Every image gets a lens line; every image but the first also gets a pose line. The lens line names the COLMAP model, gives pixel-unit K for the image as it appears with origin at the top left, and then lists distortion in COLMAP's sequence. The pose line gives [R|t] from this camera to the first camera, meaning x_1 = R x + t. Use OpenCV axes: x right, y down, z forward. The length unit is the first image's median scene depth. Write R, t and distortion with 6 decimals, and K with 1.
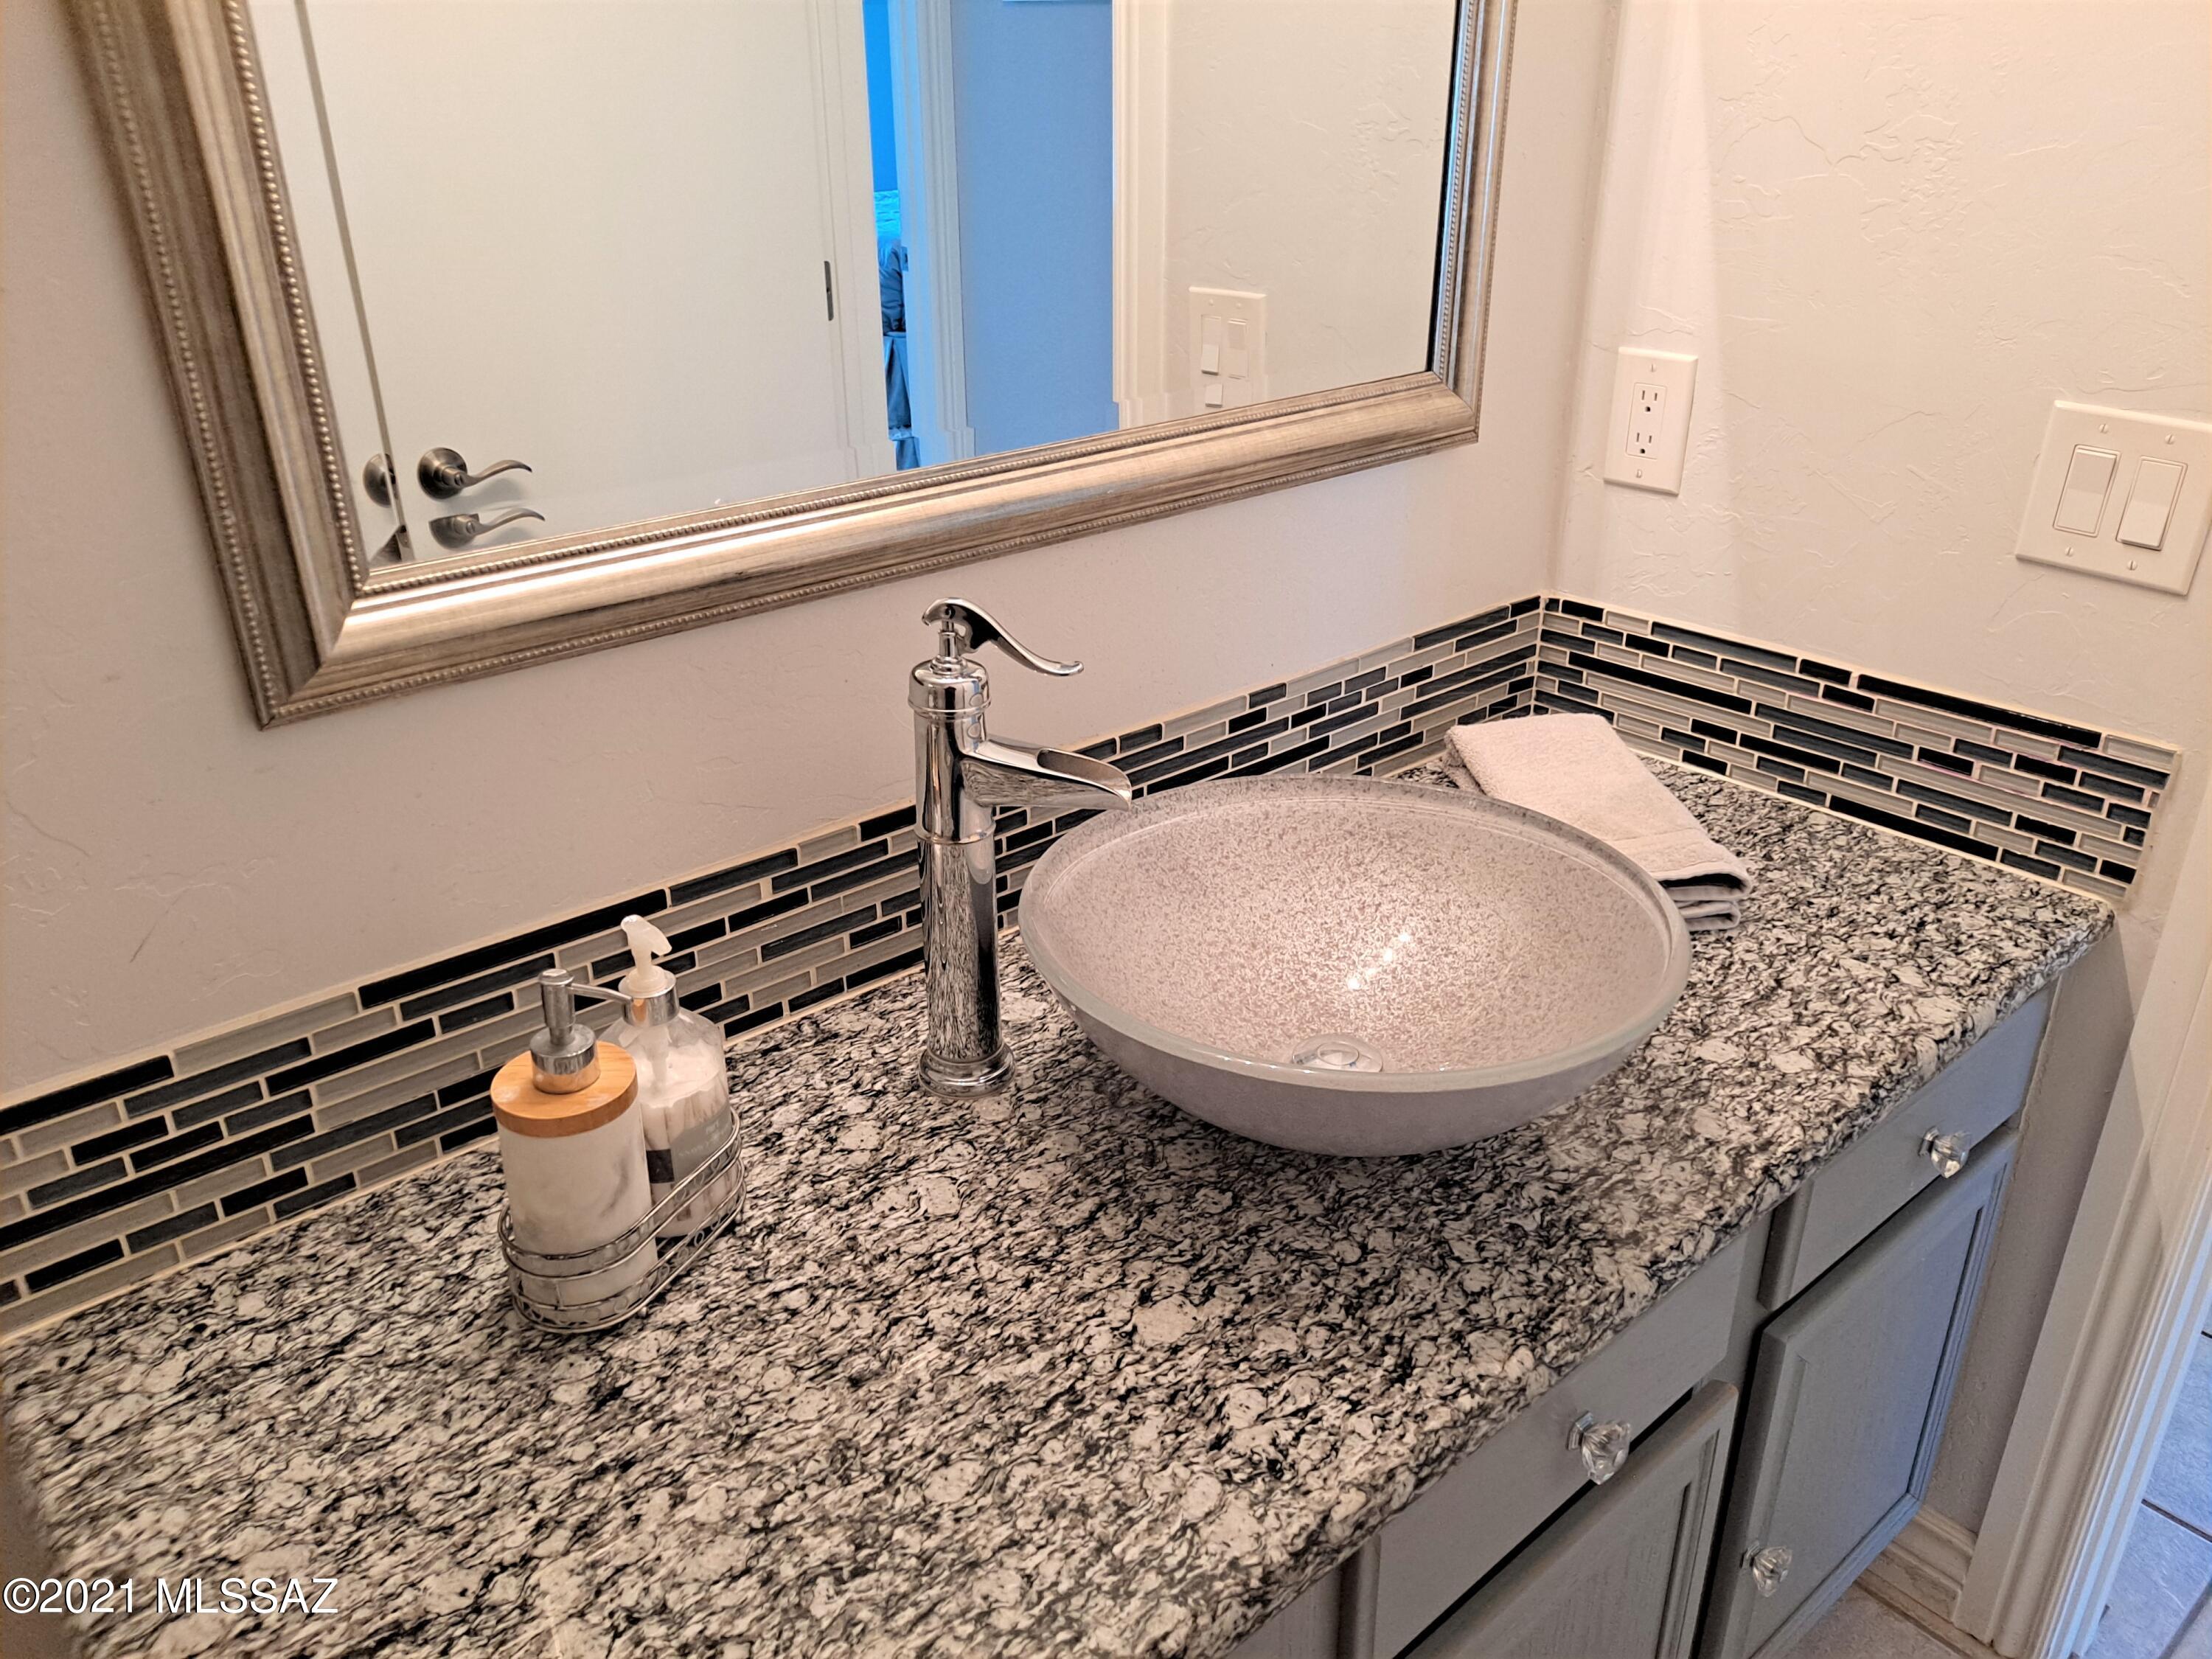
lens RADIAL K [[1623.7, 0, 1103.2], [0, 1623.7, 827.1], [0, 0, 1]] dist [0.060640, -0.068868]
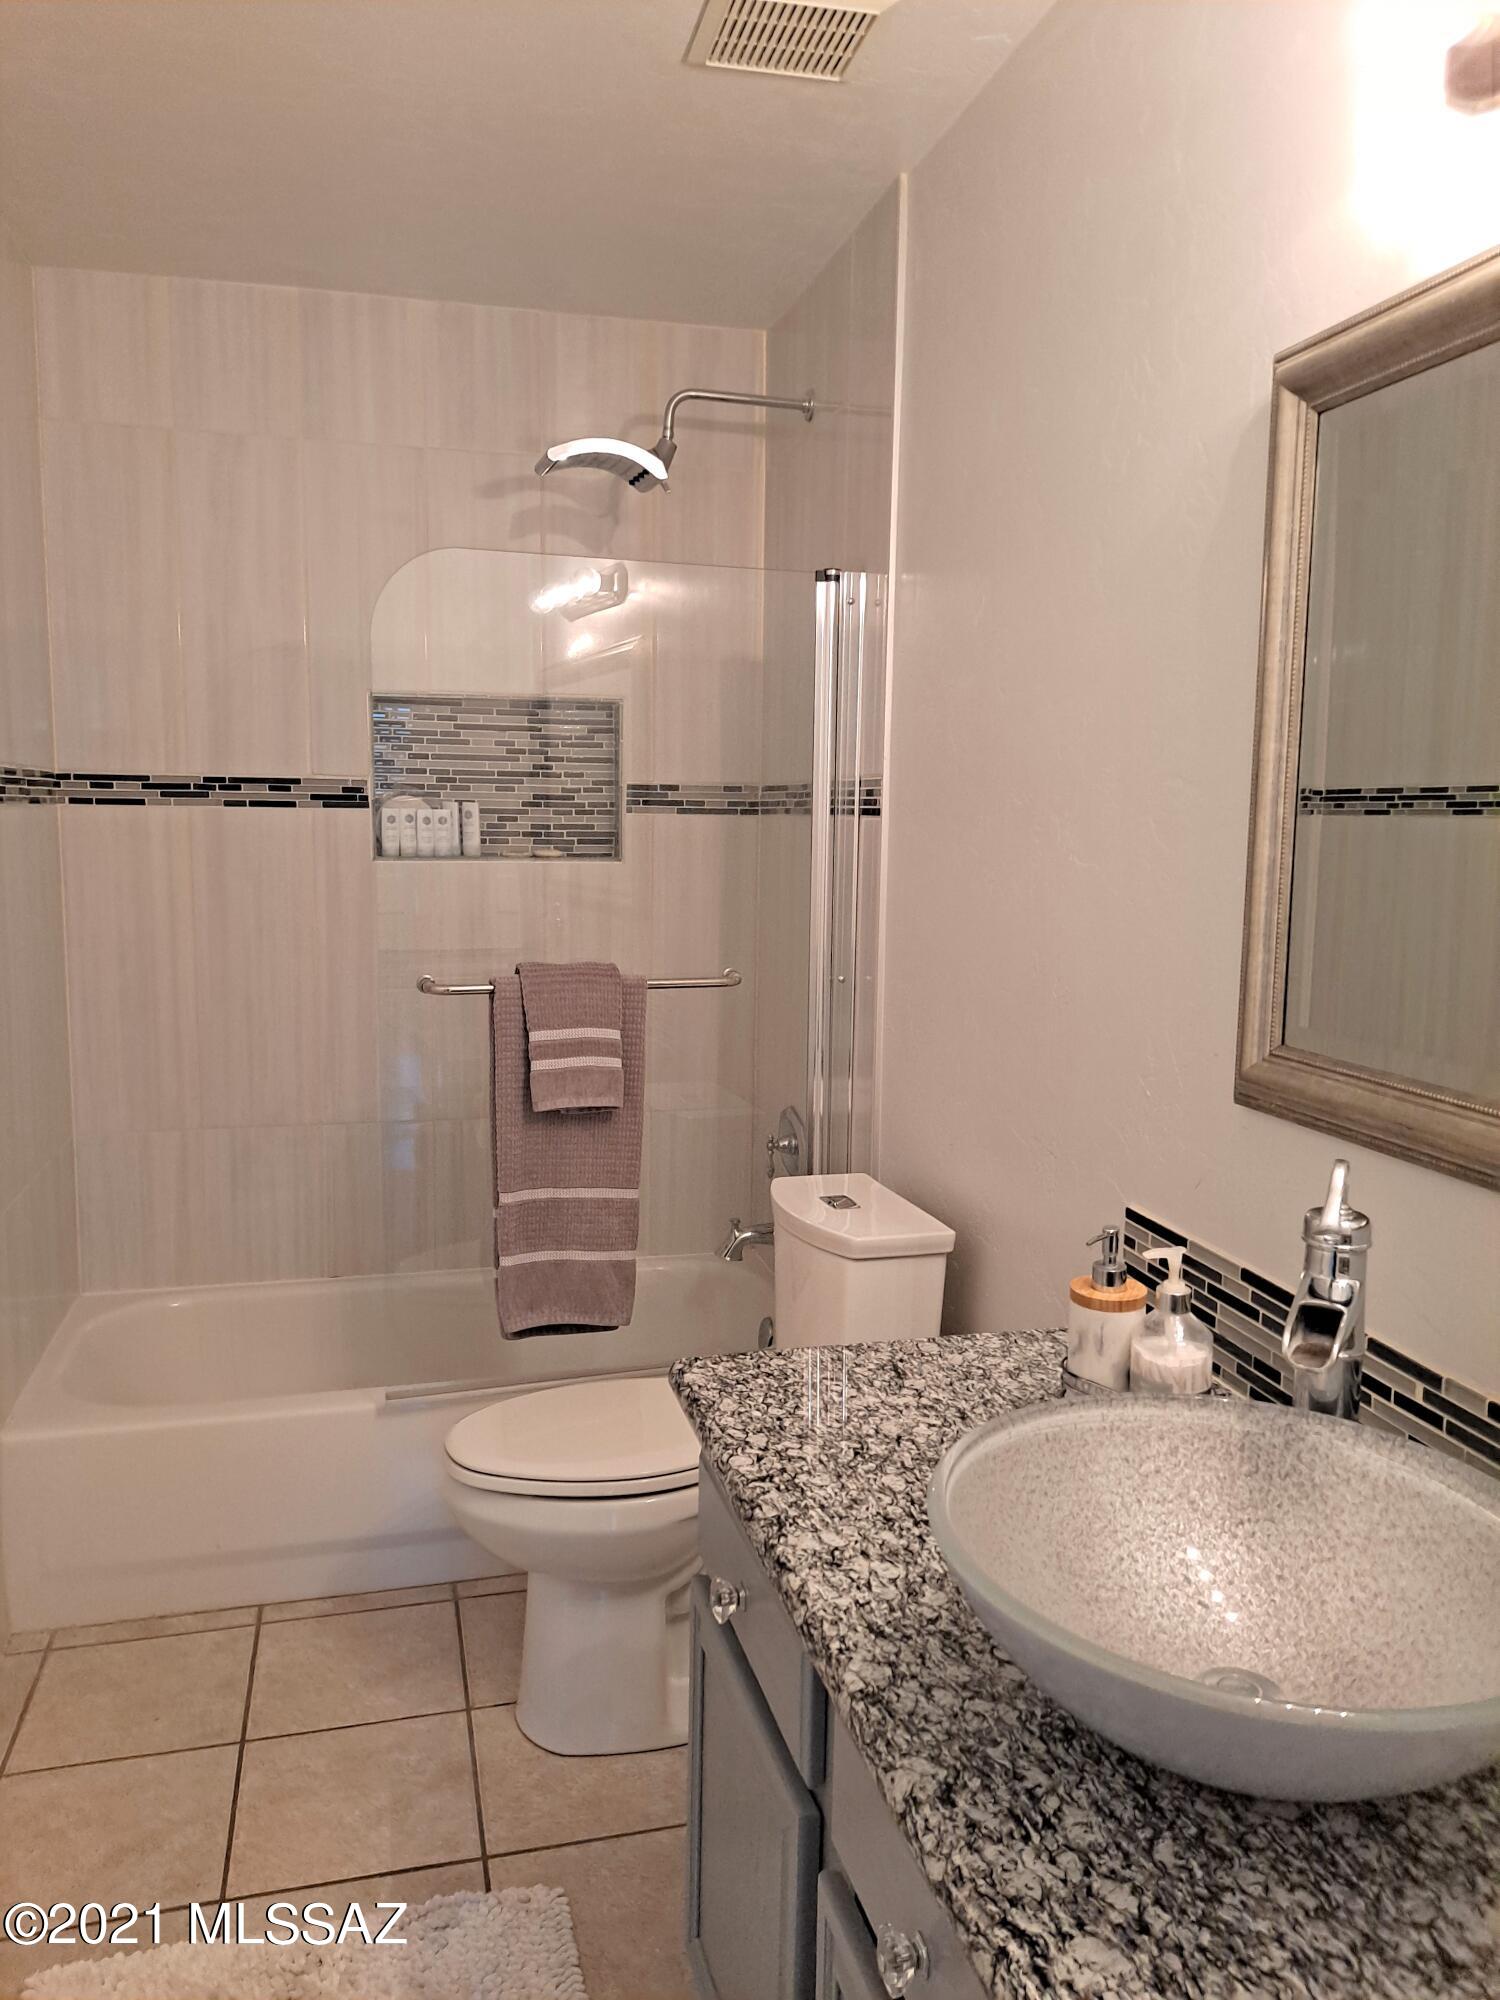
lens RADIAL K [[1468.1, 0, 750.0], [0, 1468.1, 1000.0], [0, 0, 1]] dist [0.060640, -0.068868]
pose [[-0.441851, 0.120554, -0.888951, 1.326244], [-0.390981, 0.865985, 0.311776, -0.502048], [0.807404, 0.485322, -0.335502, 1.101886]]
